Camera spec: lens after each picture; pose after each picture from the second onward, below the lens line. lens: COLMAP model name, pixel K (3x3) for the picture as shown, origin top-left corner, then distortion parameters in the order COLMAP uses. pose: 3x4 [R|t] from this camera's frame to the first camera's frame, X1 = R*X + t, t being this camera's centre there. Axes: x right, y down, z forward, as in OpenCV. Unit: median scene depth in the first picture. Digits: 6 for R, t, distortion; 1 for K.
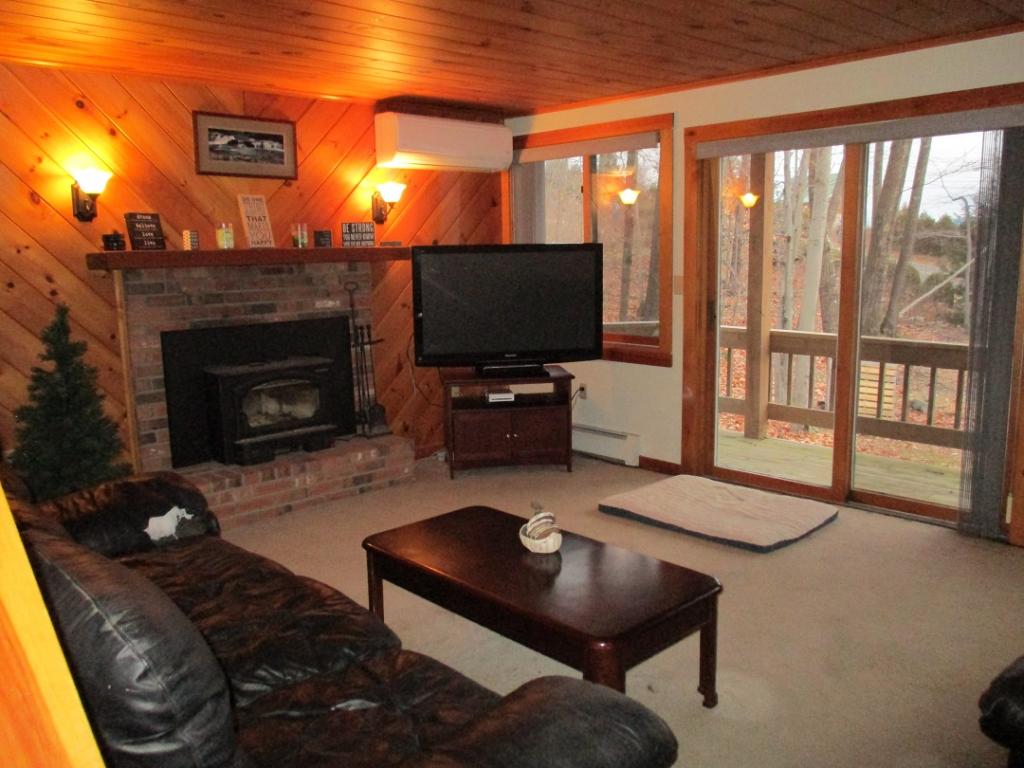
lens RADIAL K [[861.0, 0, 542.8], [0, 861.0, 385.5], [0, 0, 1]] dist [-0.051215, 0.013462]
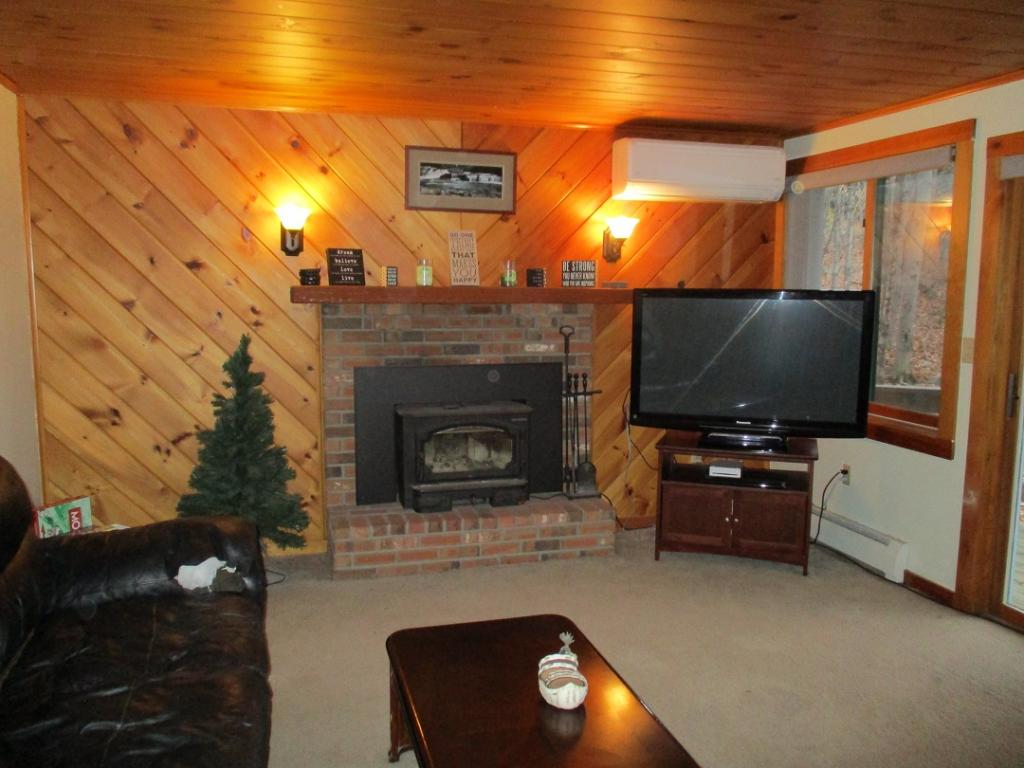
lens RADIAL K [[861.0, 0, 512.7], [0, 861.0, 382.9], [0, 0, 1]] dist [-0.051215, 0.013462]
pose [[0.873192, 0.077081, -0.481242, 0.176867], [-0.098084, 0.995004, -0.018598, -0.038880], [0.477404, 0.063441, 0.876391, 0.184927]]
